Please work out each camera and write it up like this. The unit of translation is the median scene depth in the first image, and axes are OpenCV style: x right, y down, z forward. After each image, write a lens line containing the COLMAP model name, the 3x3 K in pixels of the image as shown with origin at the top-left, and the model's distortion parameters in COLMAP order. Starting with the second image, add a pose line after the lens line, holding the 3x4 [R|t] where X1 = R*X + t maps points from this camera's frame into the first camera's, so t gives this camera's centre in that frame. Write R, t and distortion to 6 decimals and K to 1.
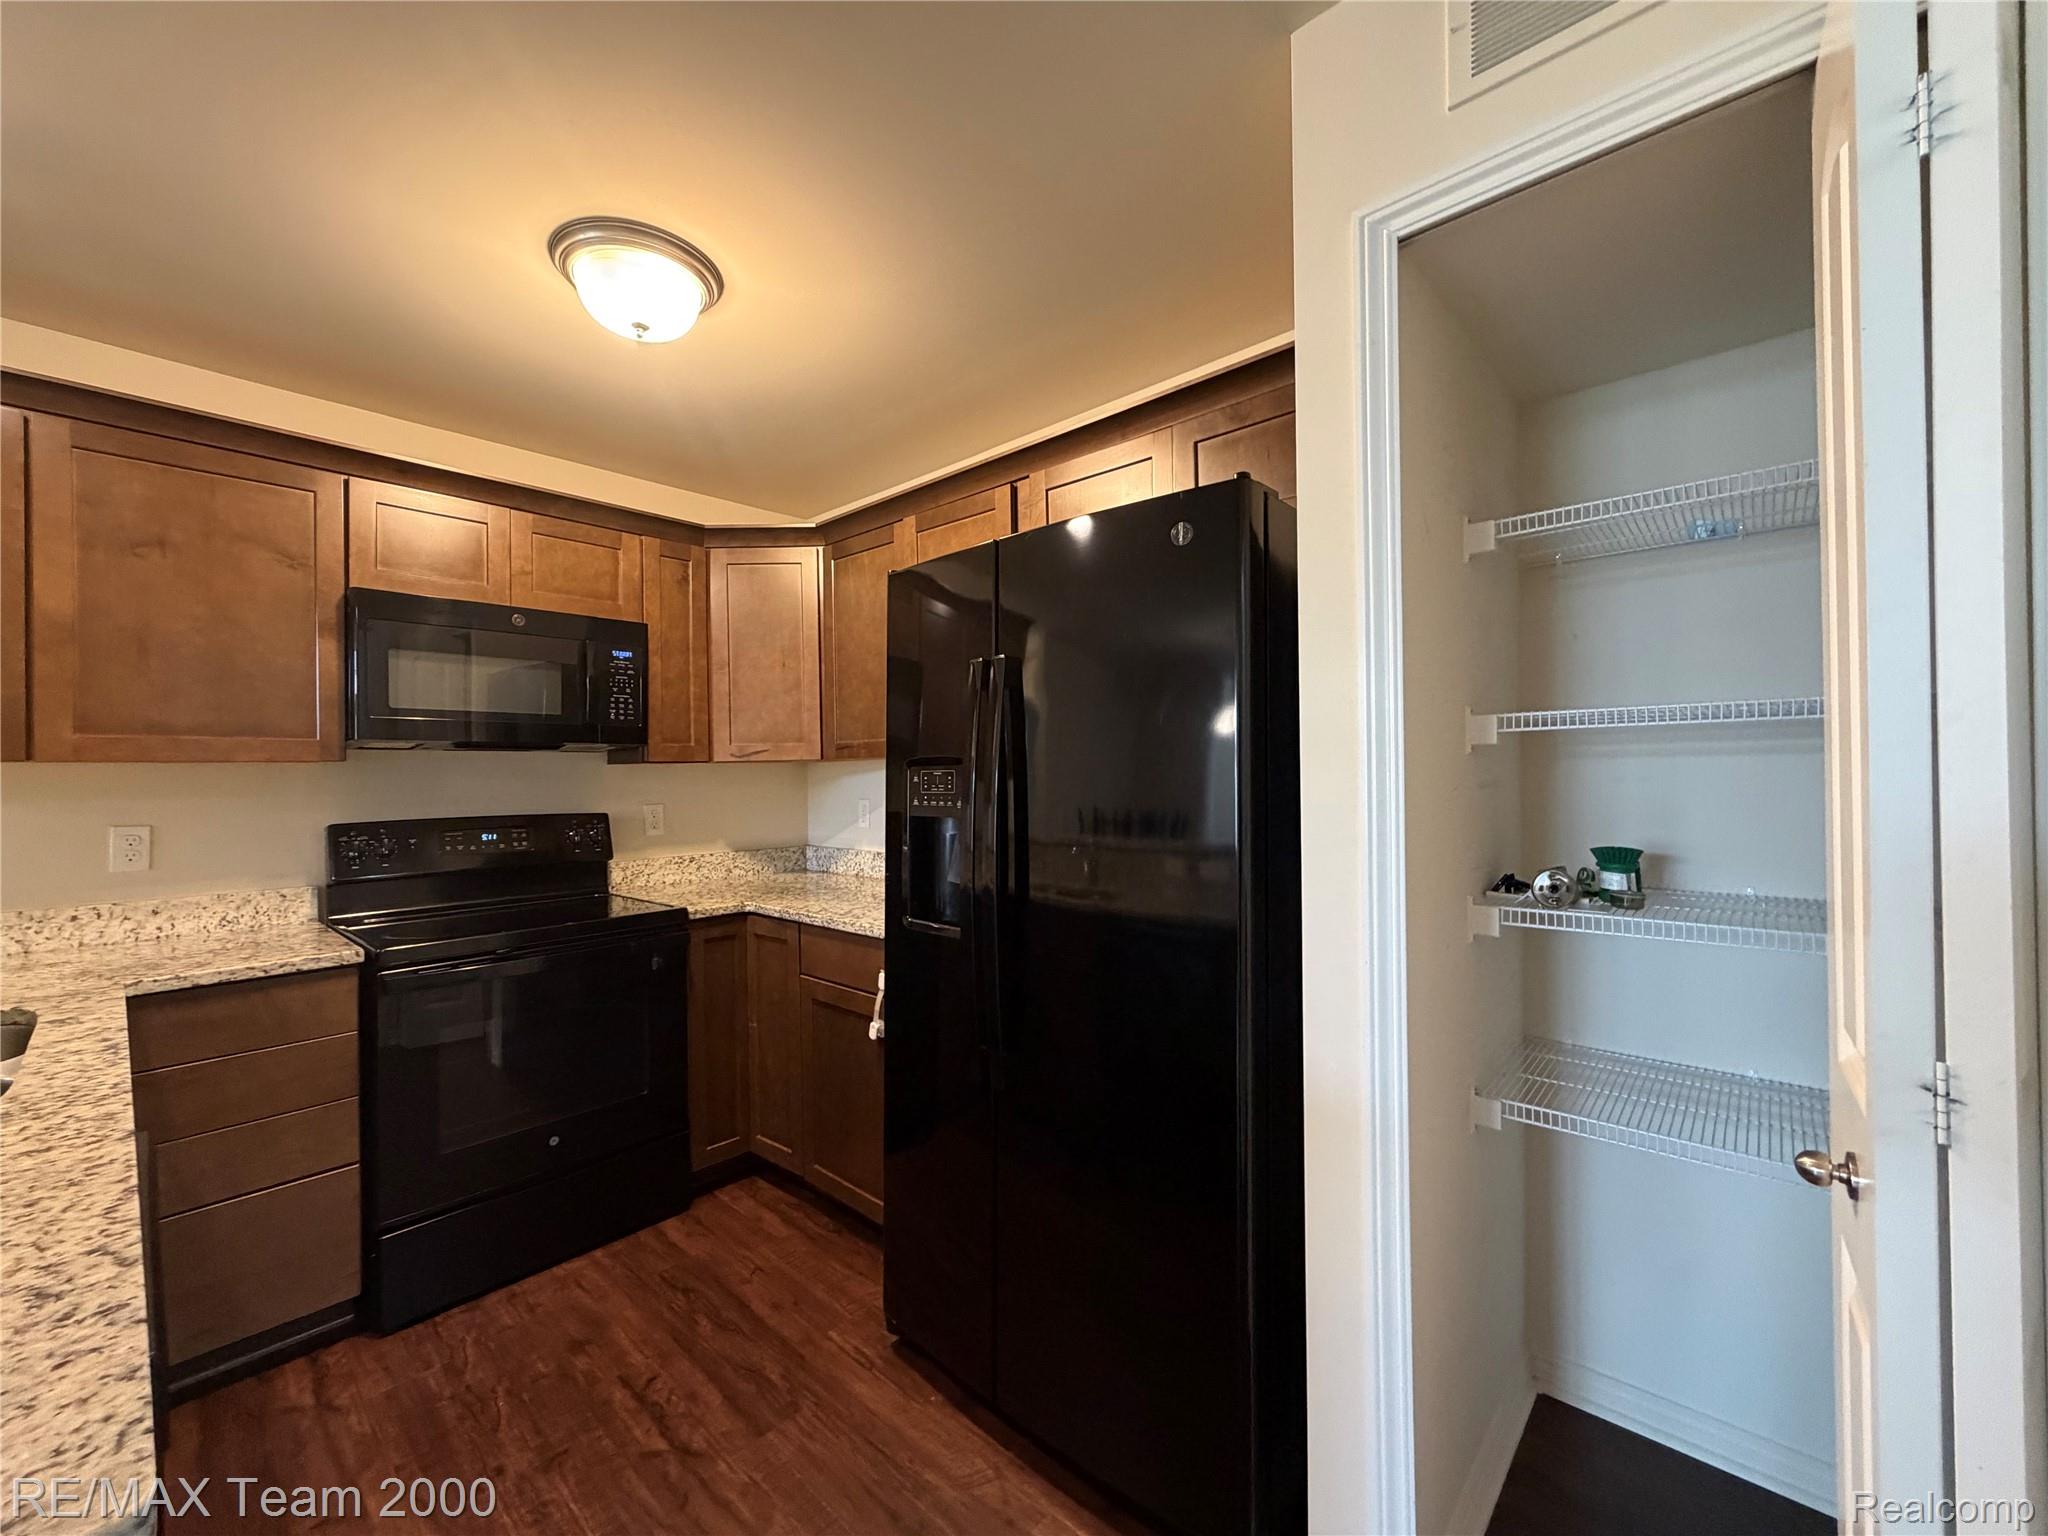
lens RADIAL K [[816.9, 0, 1014.8], [0, 816.9, 766.9], [0, 0, 1]] dist [-0.000044, 0.000441]
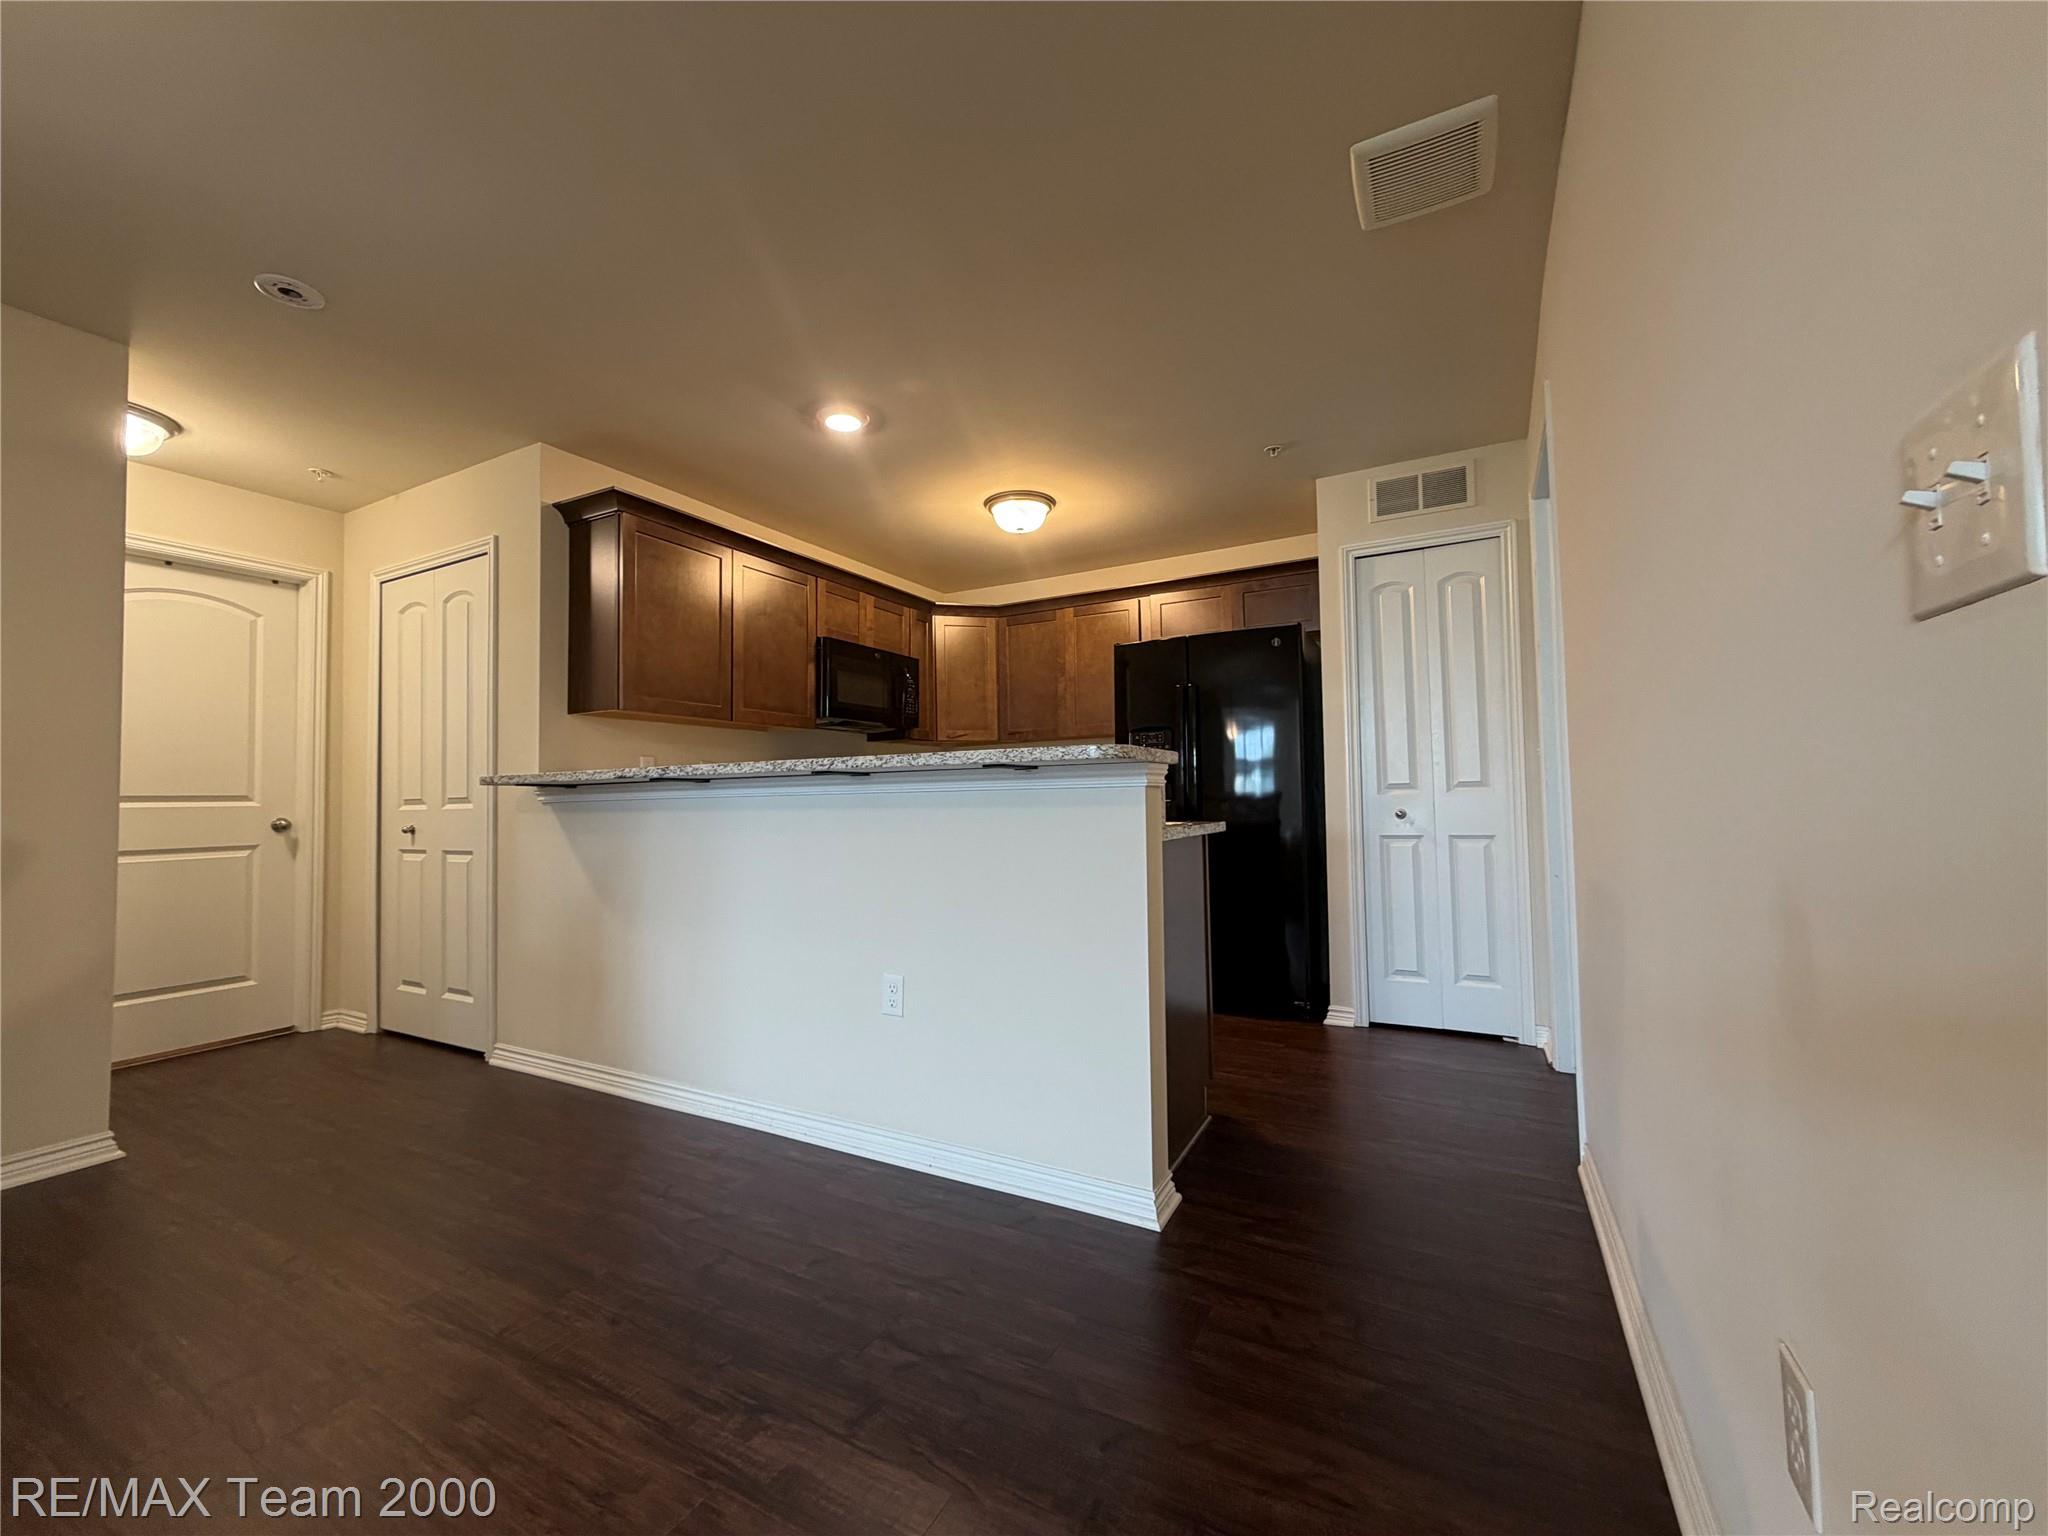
lens RADIAL K [[816.9, 0, 1014.1], [0, 816.9, 766.1], [0, 0, 1]] dist [-0.000044, 0.000441]
pose [[0.971952, 0.008300, 0.235031, -0.841314], [0.000508, 0.999301, -0.037390, 0.151913], [-0.235177, 0.036461, 0.971268, -0.941149]]
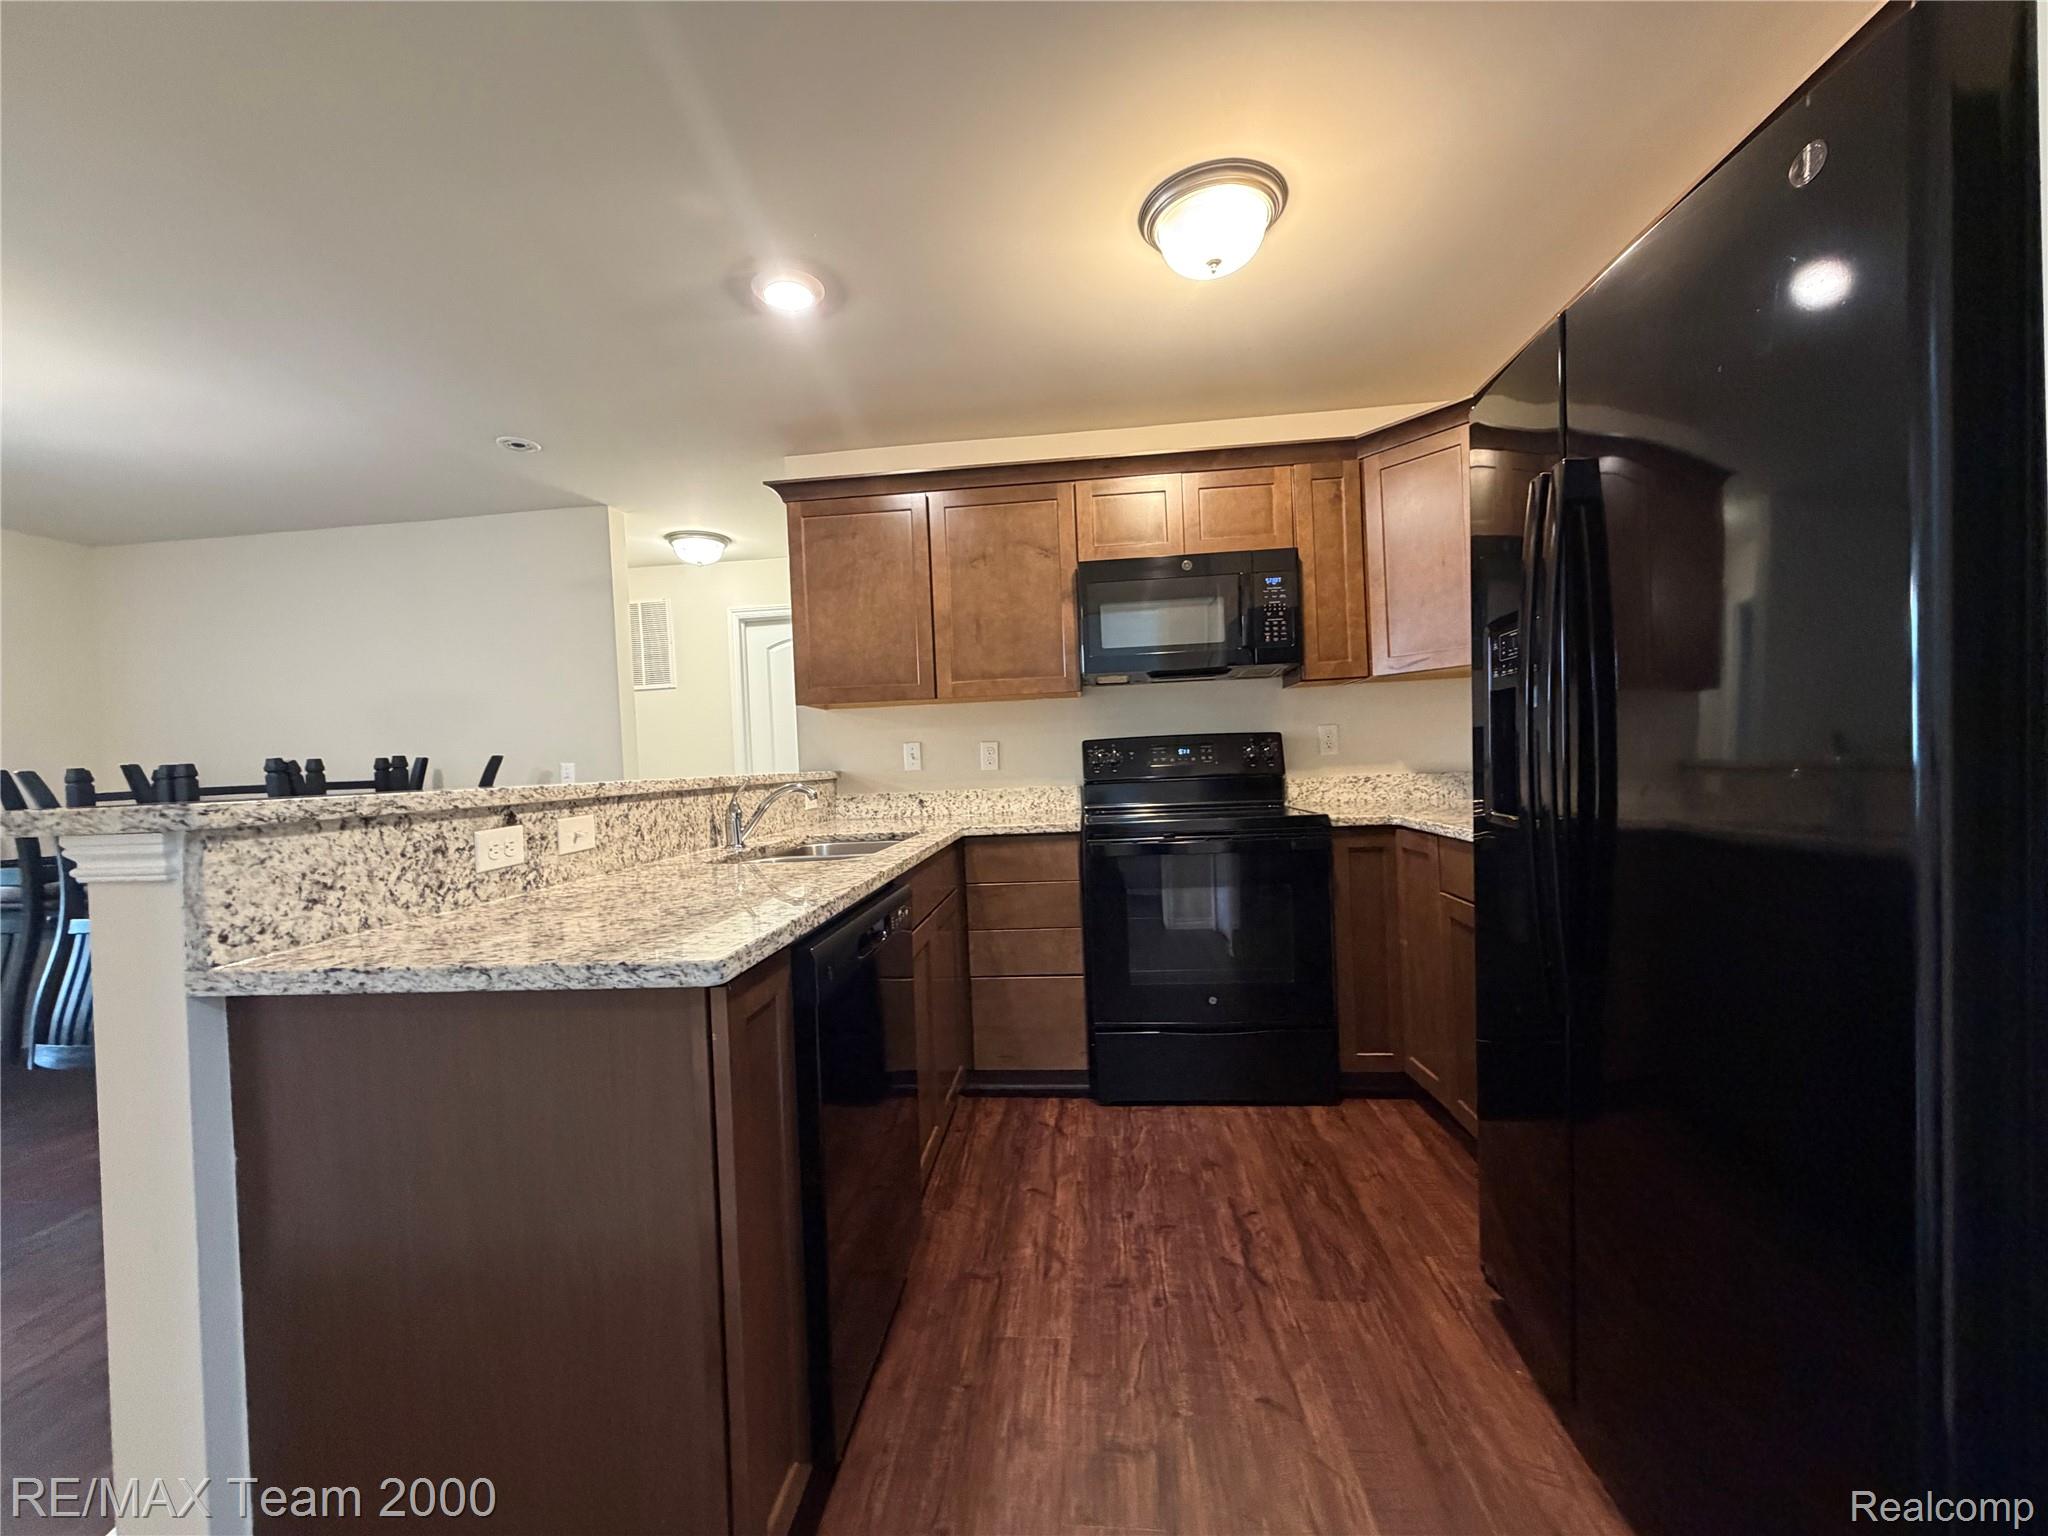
lens RADIAL K [[816.9, 0, 1015.9], [0, 816.9, 766.9], [0, 0, 1]] dist [-0.000044, 0.000441]
pose [[0.601903, -0.004525, -0.798556, 0.217557], [0.039927, 0.998904, 0.024434, 0.084607], [0.797570, -0.046591, 0.601424, 0.083299]]
